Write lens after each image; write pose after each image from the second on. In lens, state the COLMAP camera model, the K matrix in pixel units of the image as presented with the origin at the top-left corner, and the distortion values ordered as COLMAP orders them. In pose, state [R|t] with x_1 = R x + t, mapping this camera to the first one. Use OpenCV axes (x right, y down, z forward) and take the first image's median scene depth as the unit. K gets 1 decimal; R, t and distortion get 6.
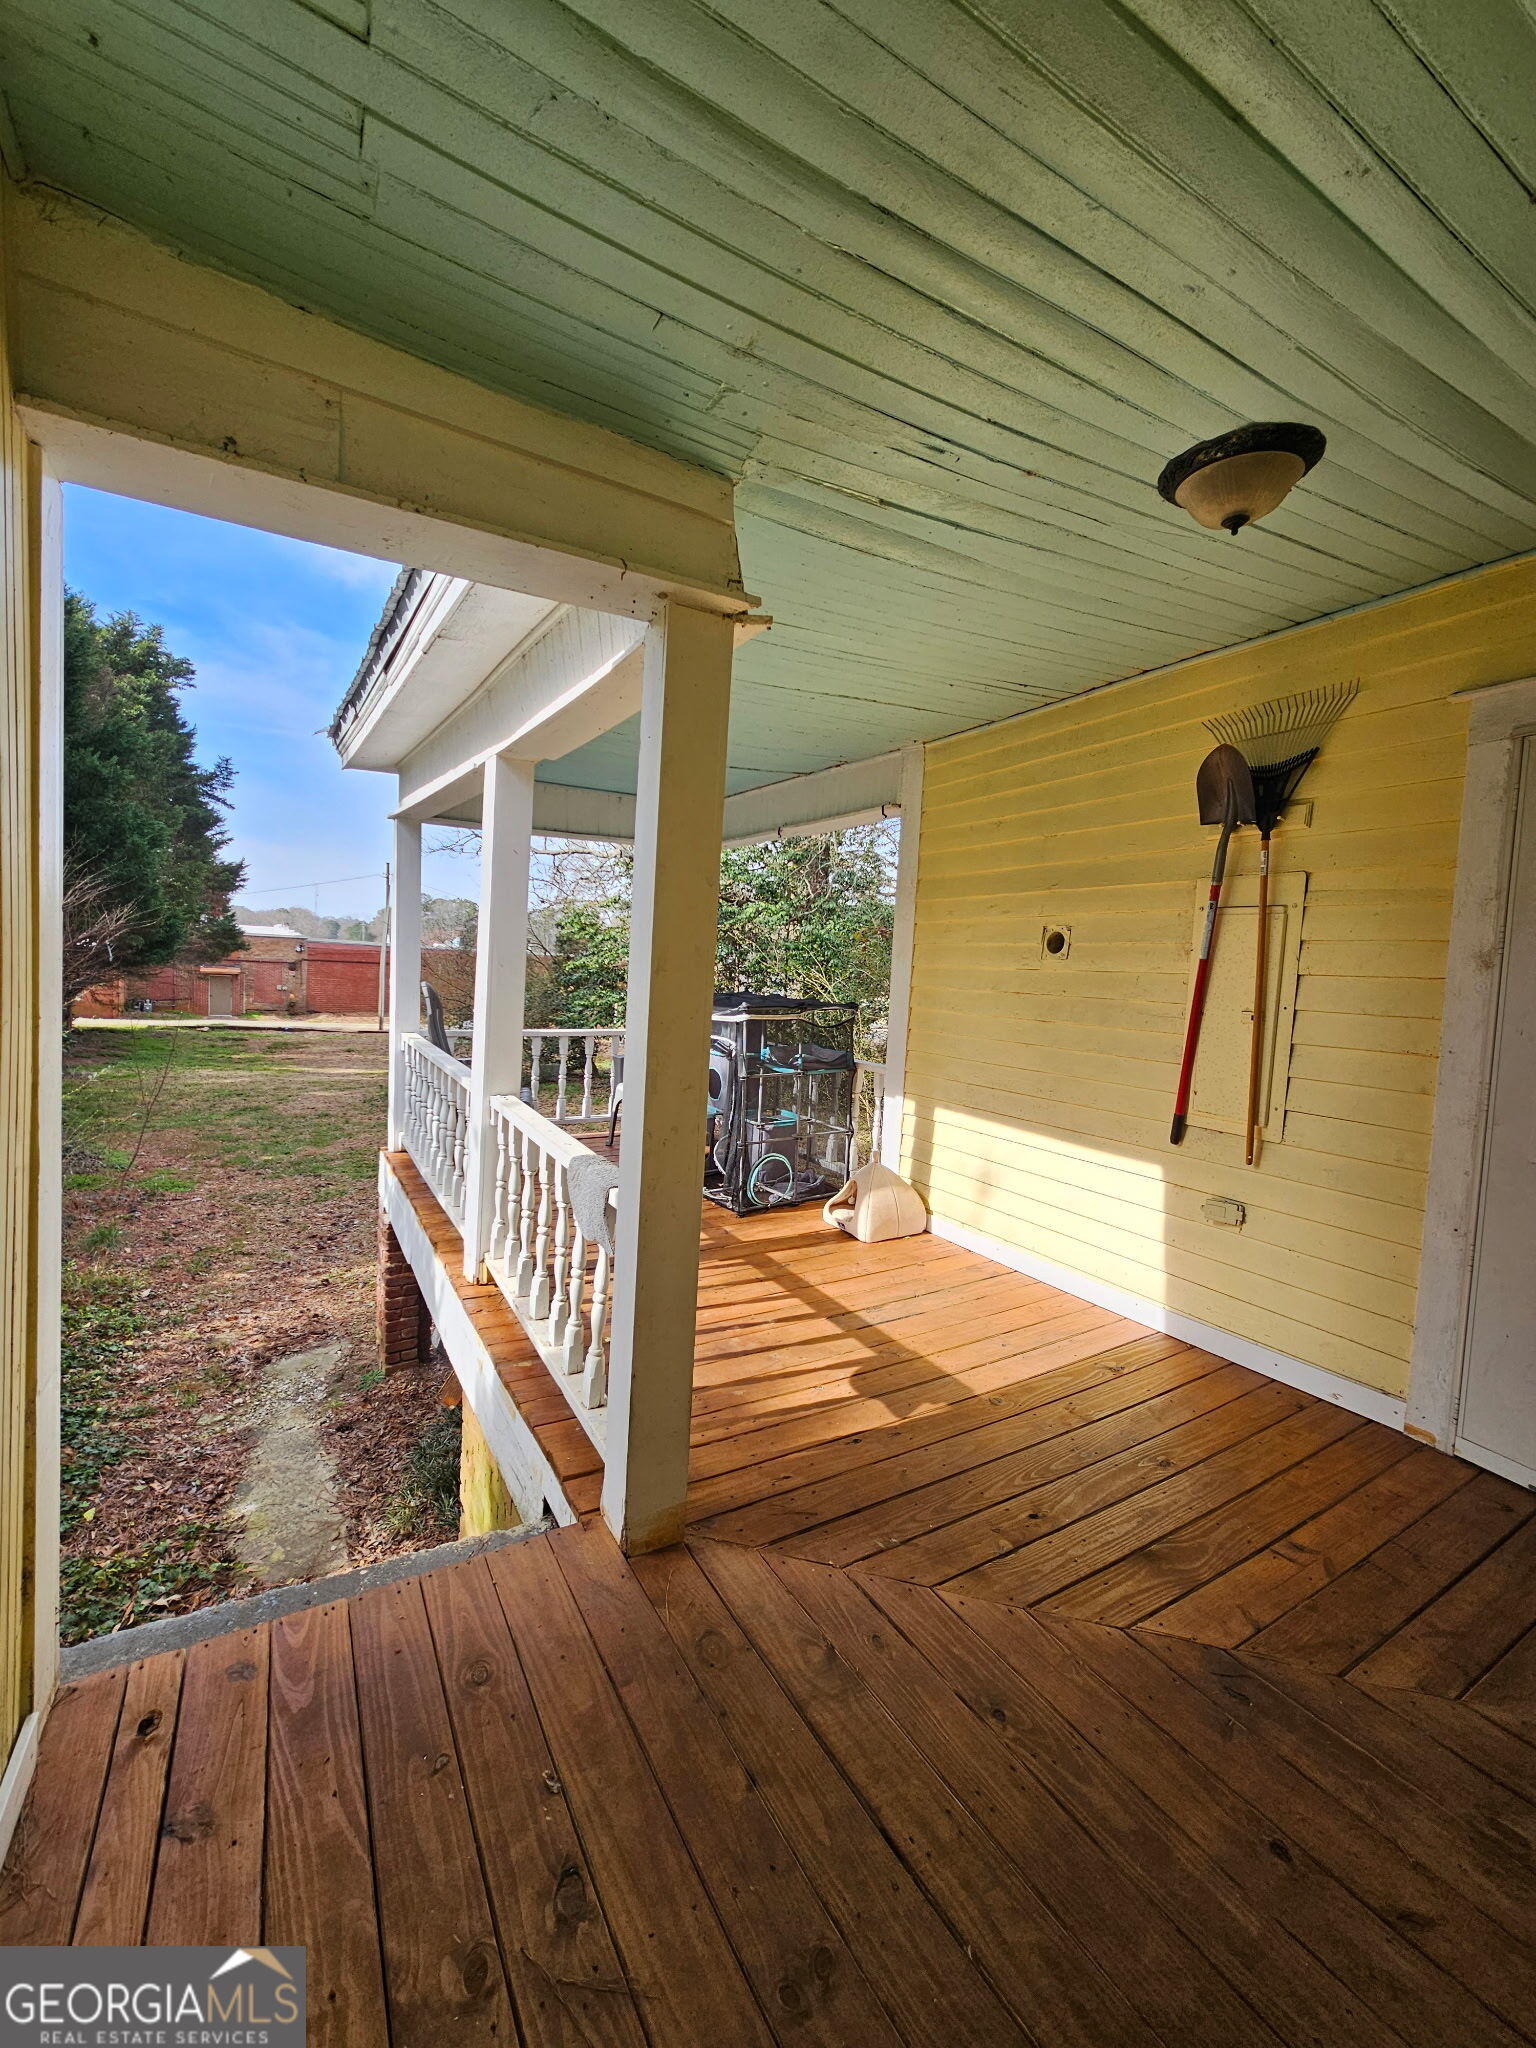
lens RADIAL K [[842.8, 0, 765.1], [0, 842.8, 1018.0], [0, 0, 1]] dist [-0.000638, -0.000642]
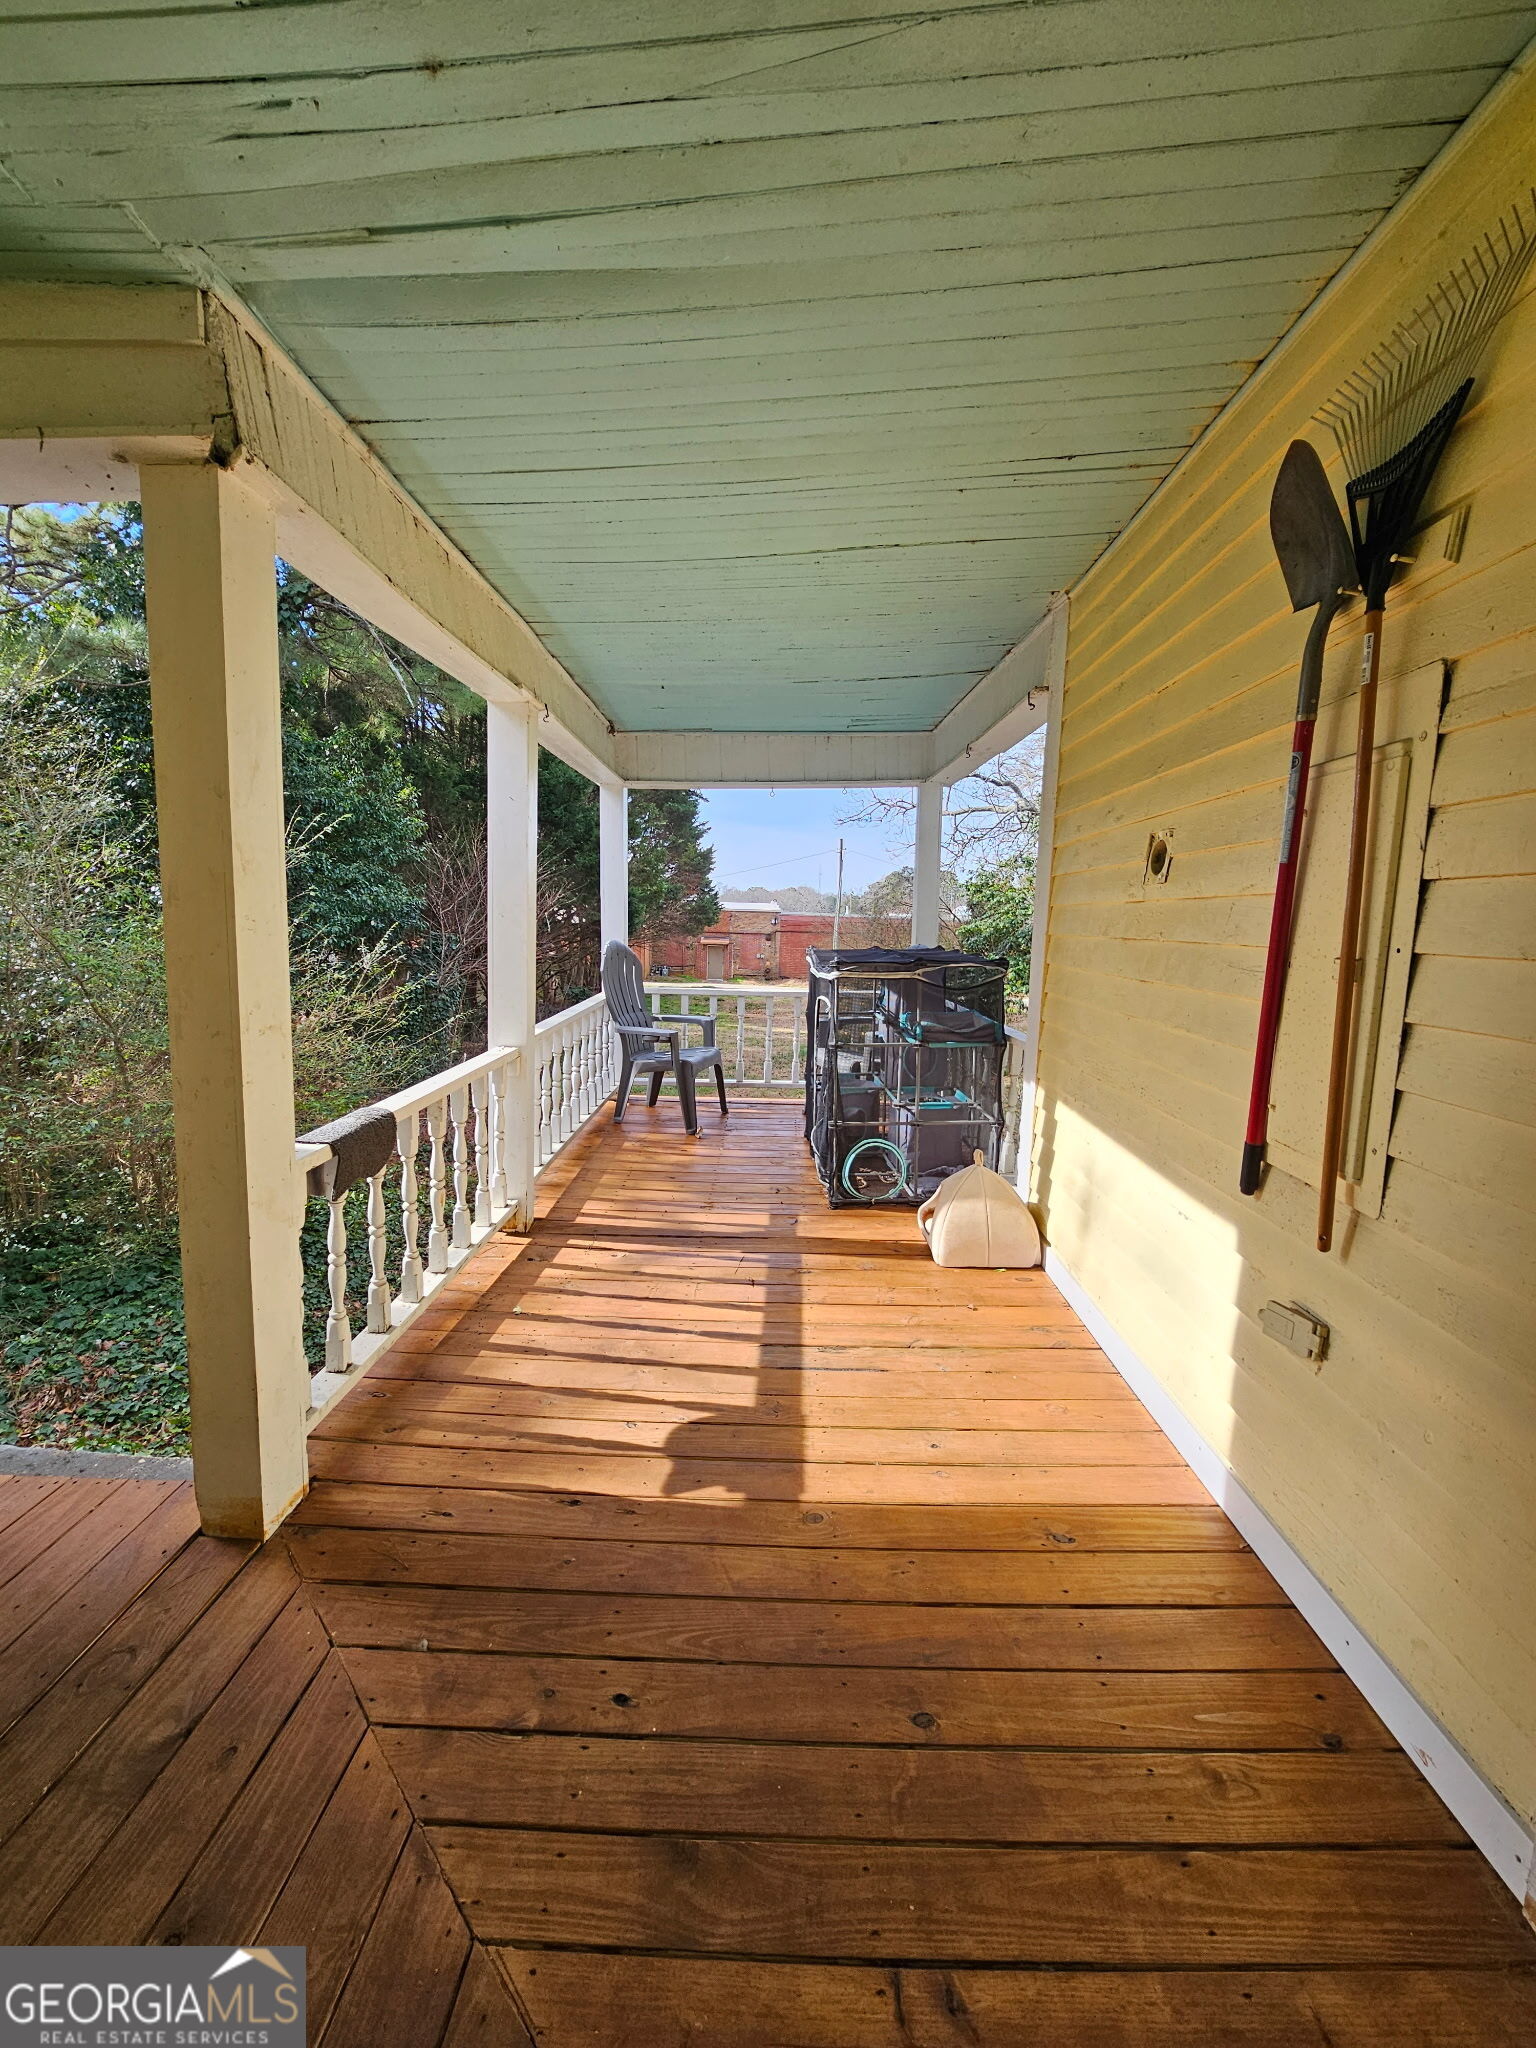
lens RADIAL K [[842.8, 0, 765.3], [0, 842.8, 1019.8], [0, 0, 1]] dist [-0.000638, -0.000642]
pose [[0.842881, 0.037514, -0.536791, 0.487242], [-0.017080, 0.998929, 0.042990, 0.011826], [0.537829, -0.027067, 0.842619, 0.328340]]
